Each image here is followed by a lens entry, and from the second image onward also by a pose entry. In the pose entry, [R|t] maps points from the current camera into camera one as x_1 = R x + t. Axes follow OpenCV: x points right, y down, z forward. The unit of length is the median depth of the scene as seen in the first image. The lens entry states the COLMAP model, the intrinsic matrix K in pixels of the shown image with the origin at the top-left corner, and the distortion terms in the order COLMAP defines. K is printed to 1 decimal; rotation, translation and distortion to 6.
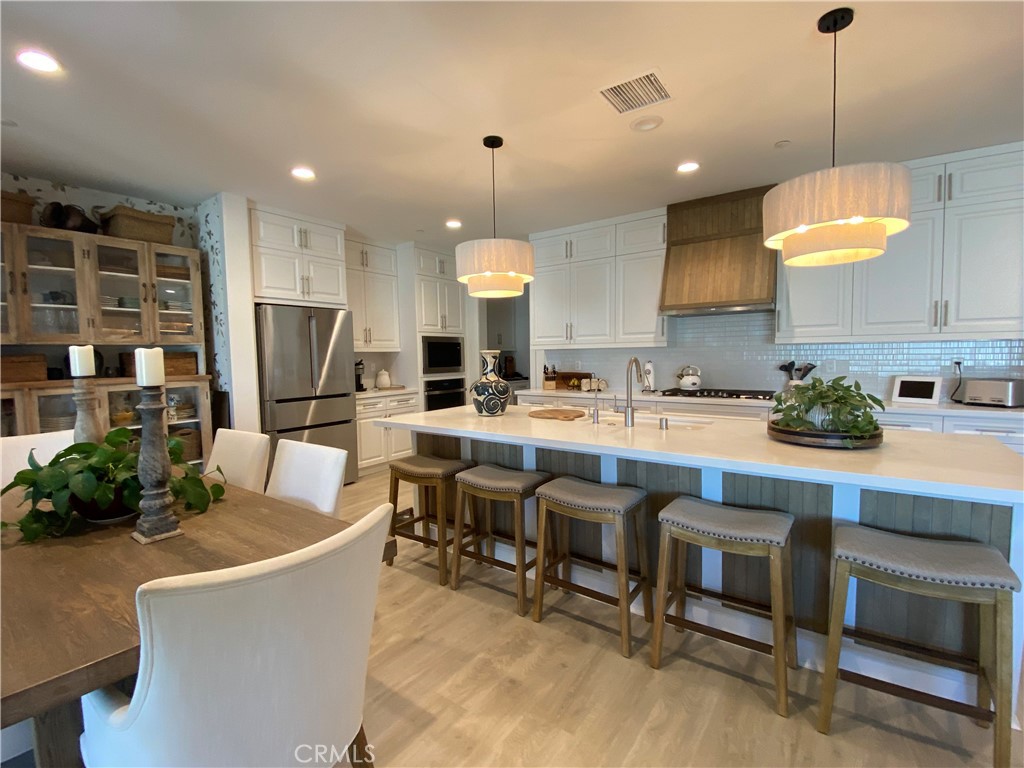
lens RADIAL K [[464.2, 0, 512.0], [0, 464.2, 384.0], [0, 0, 1]] dist [0.019329, -0.022407]
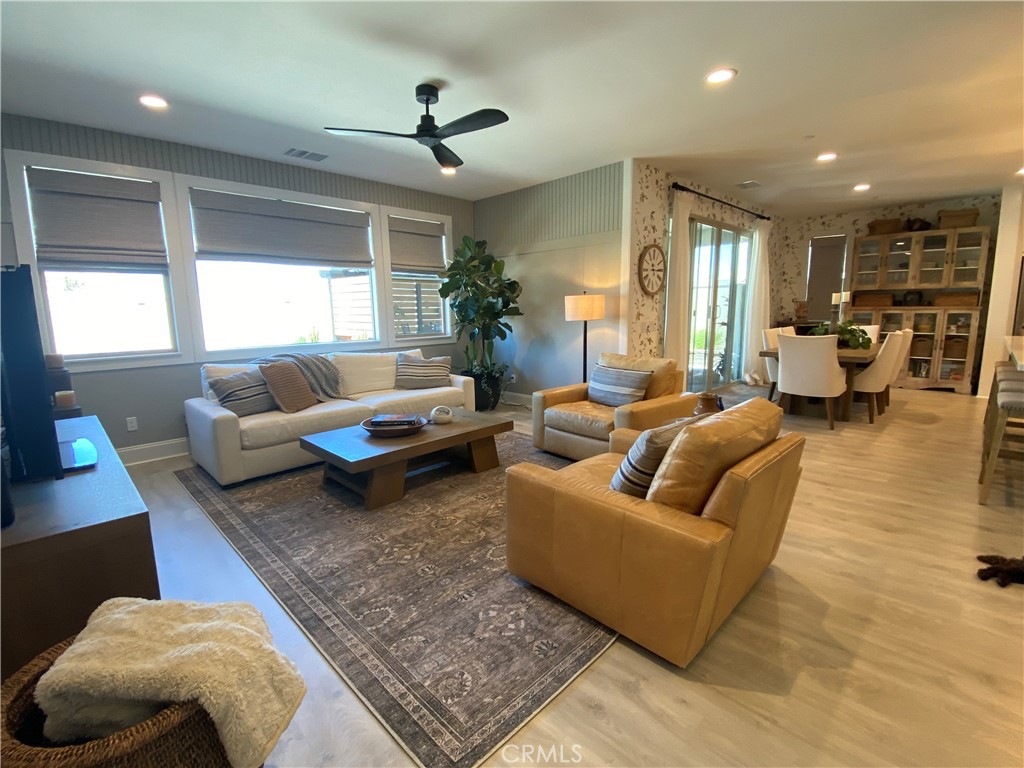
lens RADIAL K [[464.2, 0, 512.0], [0, 464.2, 384.0], [0, 0, 1]] dist [0.019329, -0.022407]
pose [[-0.162171, 0.179089, -0.970375, 1.131902], [-0.047281, 0.980853, 0.188925, 0.016764], [0.985629, 0.076519, -0.150599, -0.295407]]
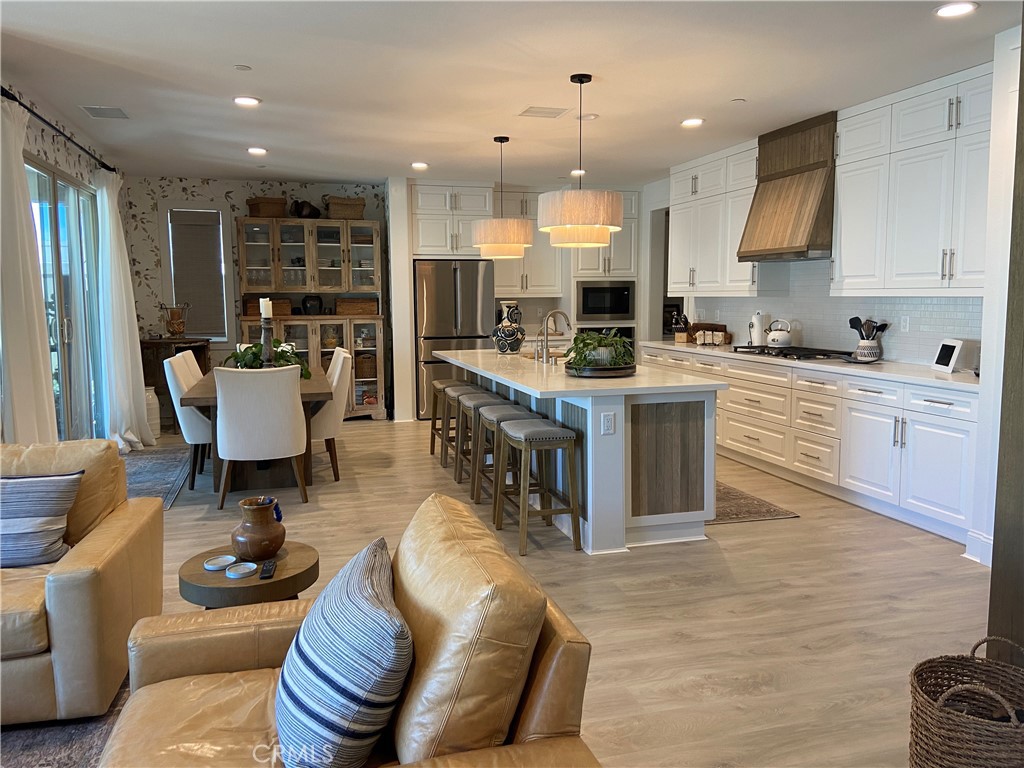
lens RADIAL K [[761.4, 0, 502.1], [0, 761.4, 363.8], [0, 0, 1]] dist [0.133844, -0.183617]
pose [[0.782742, 0.066893, -0.618741, 0.948391], [-0.047459, 0.997728, 0.047827, -0.001619], [0.620534, -0.008071, 0.784138, -0.485481]]
